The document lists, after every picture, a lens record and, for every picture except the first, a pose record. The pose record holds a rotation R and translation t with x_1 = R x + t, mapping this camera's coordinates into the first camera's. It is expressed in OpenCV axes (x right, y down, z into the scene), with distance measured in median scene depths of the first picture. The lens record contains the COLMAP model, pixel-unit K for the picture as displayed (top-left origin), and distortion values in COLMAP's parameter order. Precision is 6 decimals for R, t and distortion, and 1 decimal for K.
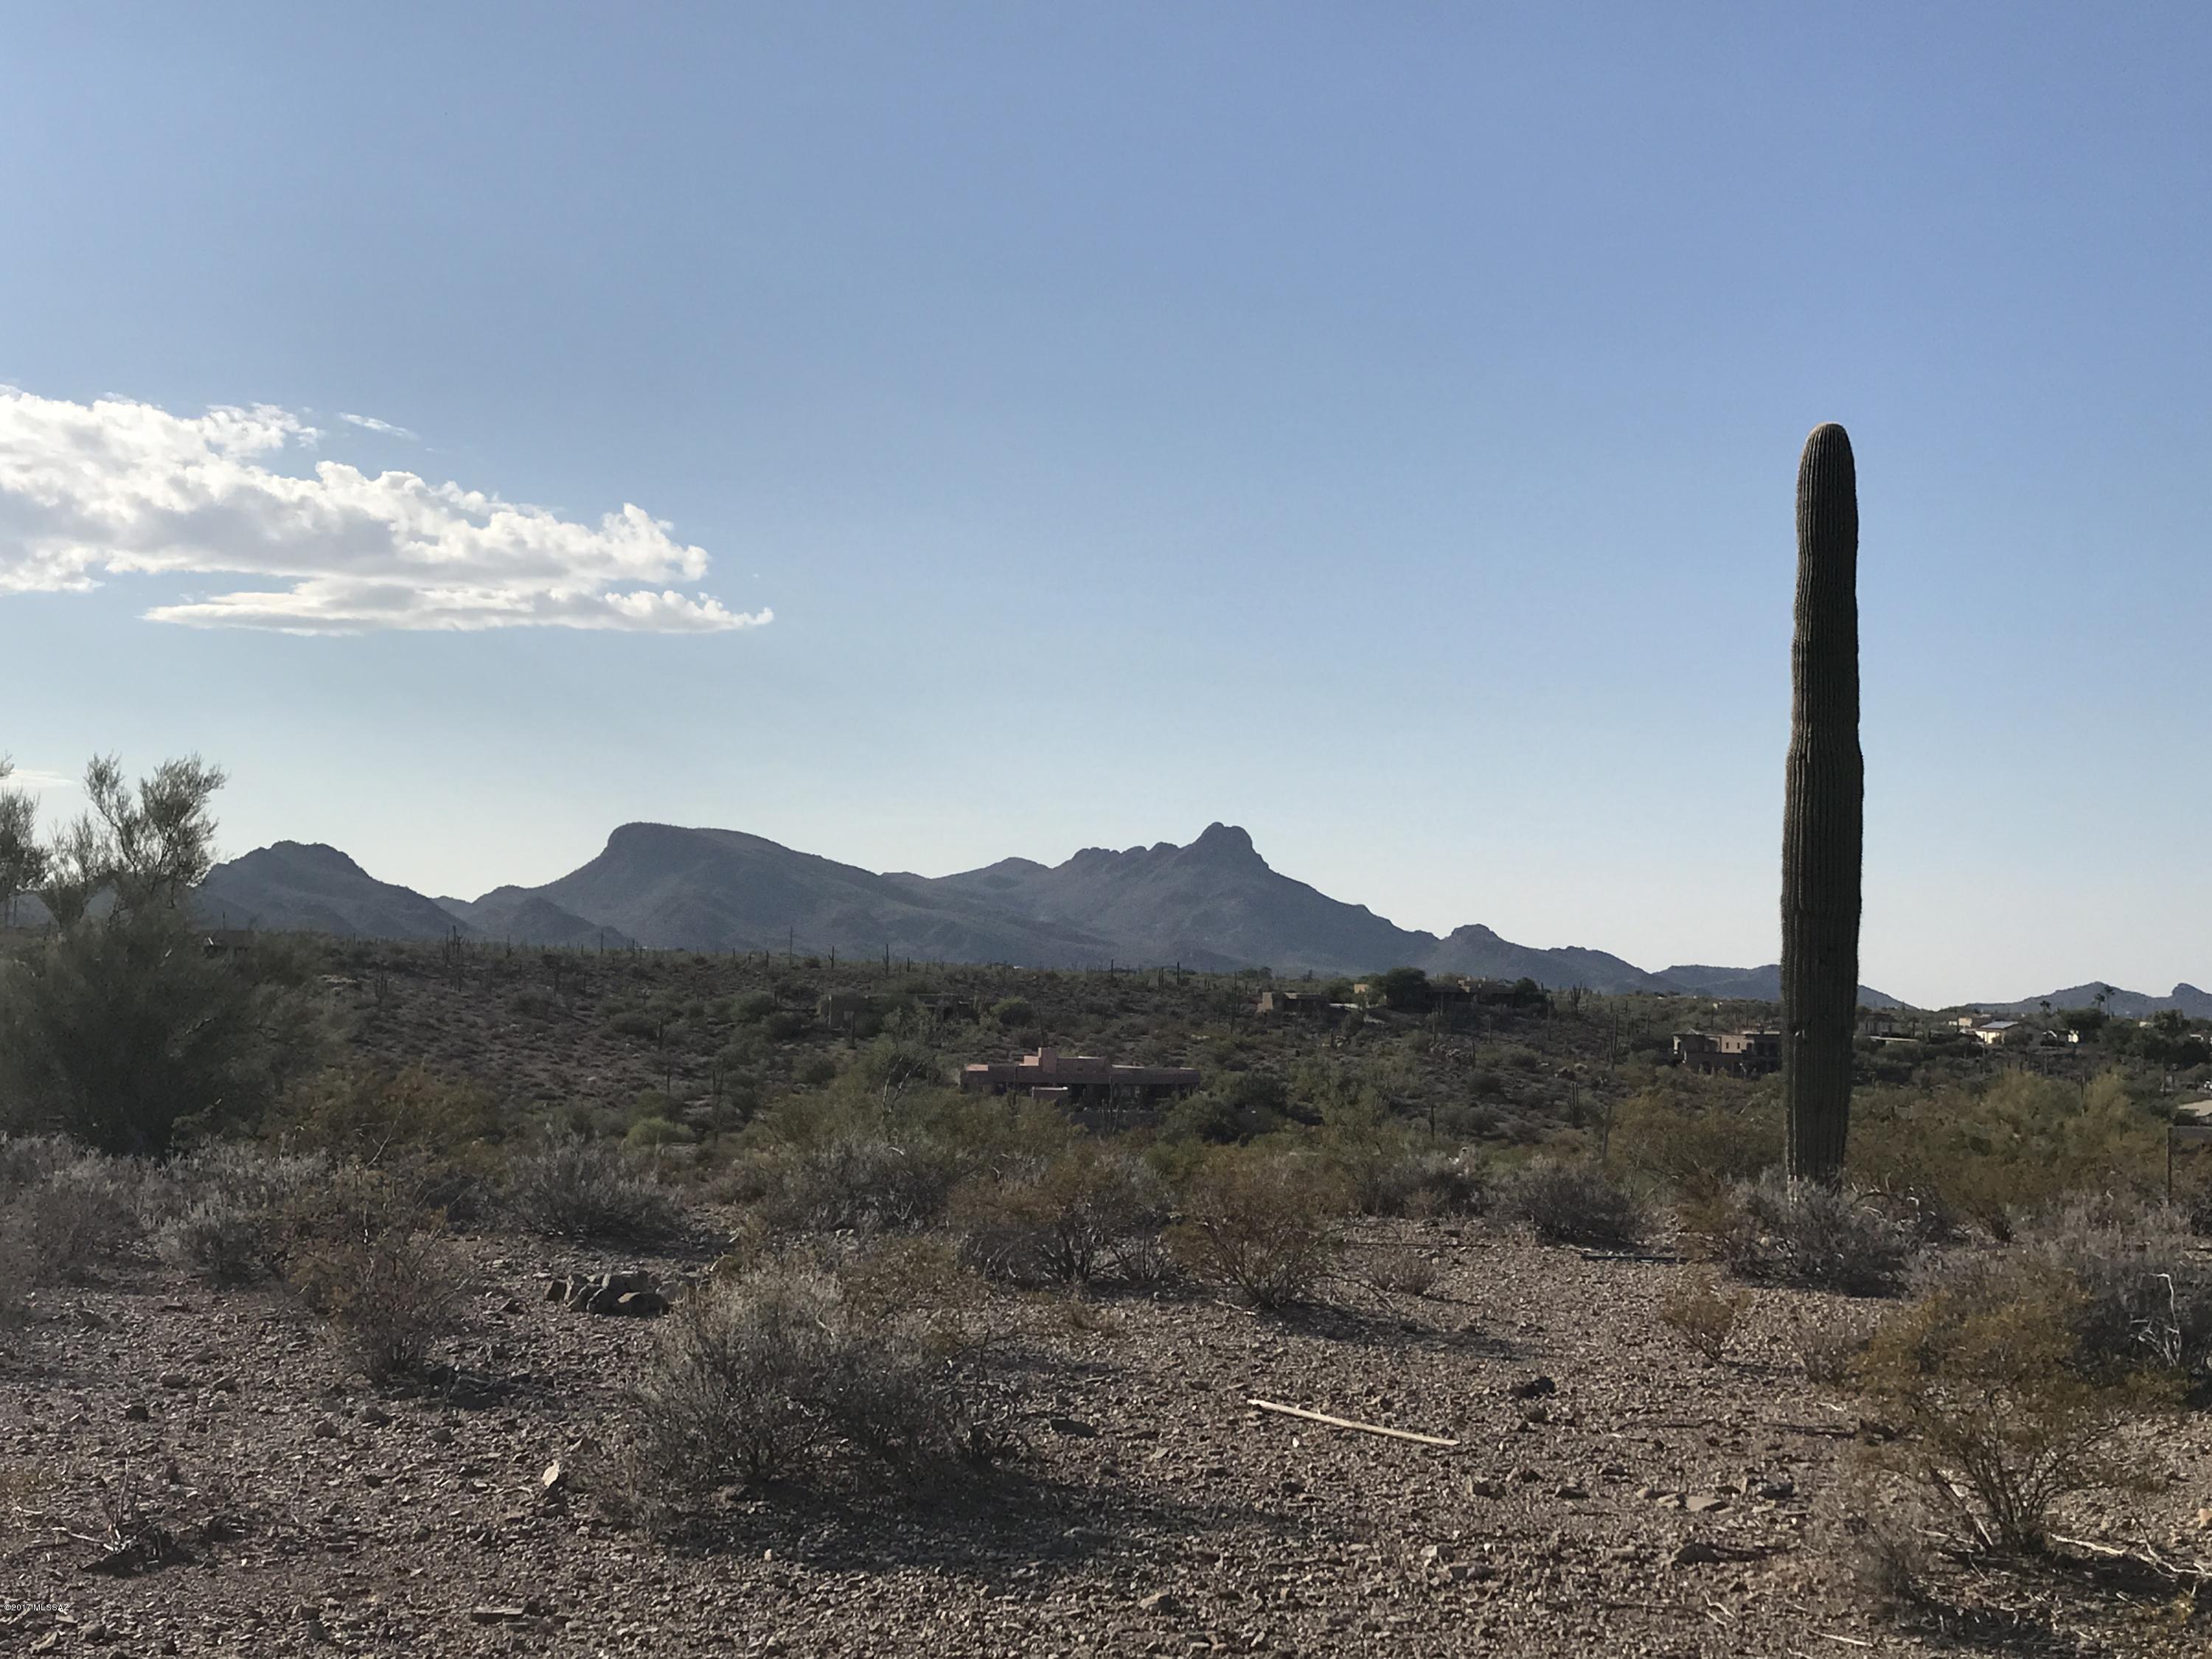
lens RADIAL K [[3385.7, 0, 1208.9], [0, 3385.7, 831.1], [0, 0, 1]] dist [0.428067, -0.025139]
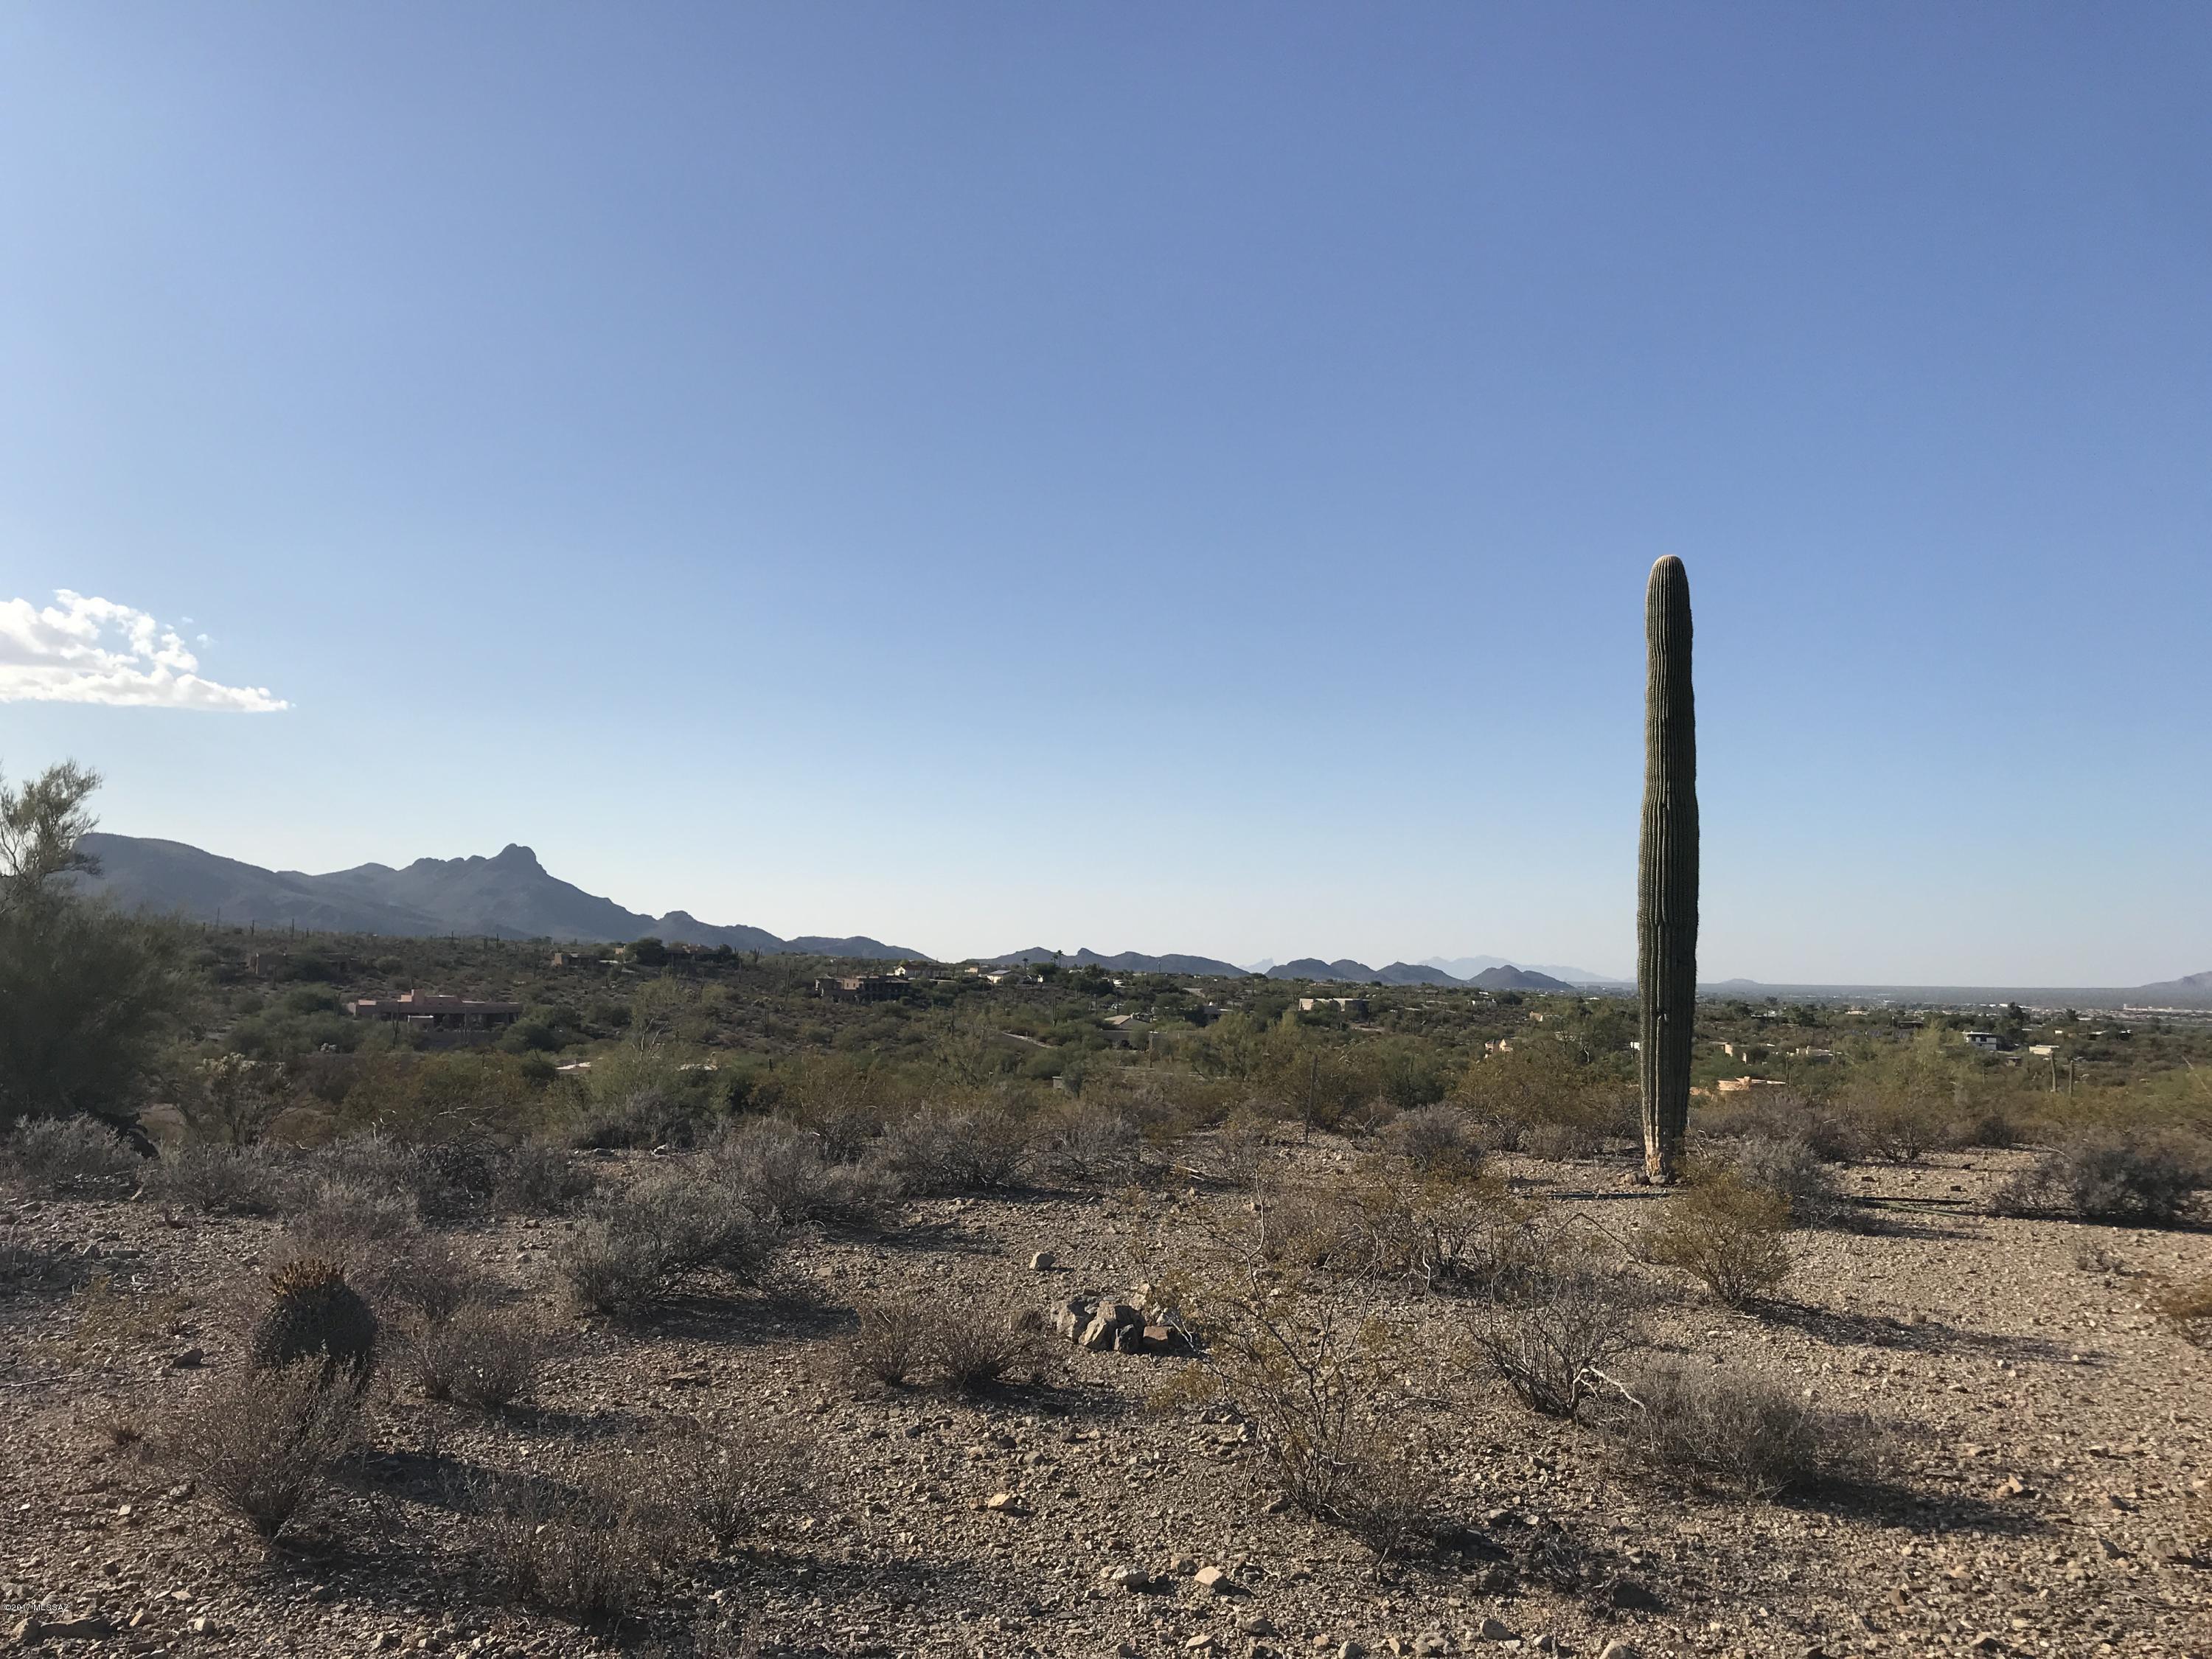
lens RADIAL K [[1864.4, 0, 1120.3], [0, 1864.4, 819.2], [0, 0, 1]] dist [0.116576, -0.284510]
pose [[0.926343, 0.034290, 0.375118, -0.070297], [-0.026262, 0.999304, -0.026495, 0.002046], [-0.375765, 0.014692, 0.926598, 0.099081]]
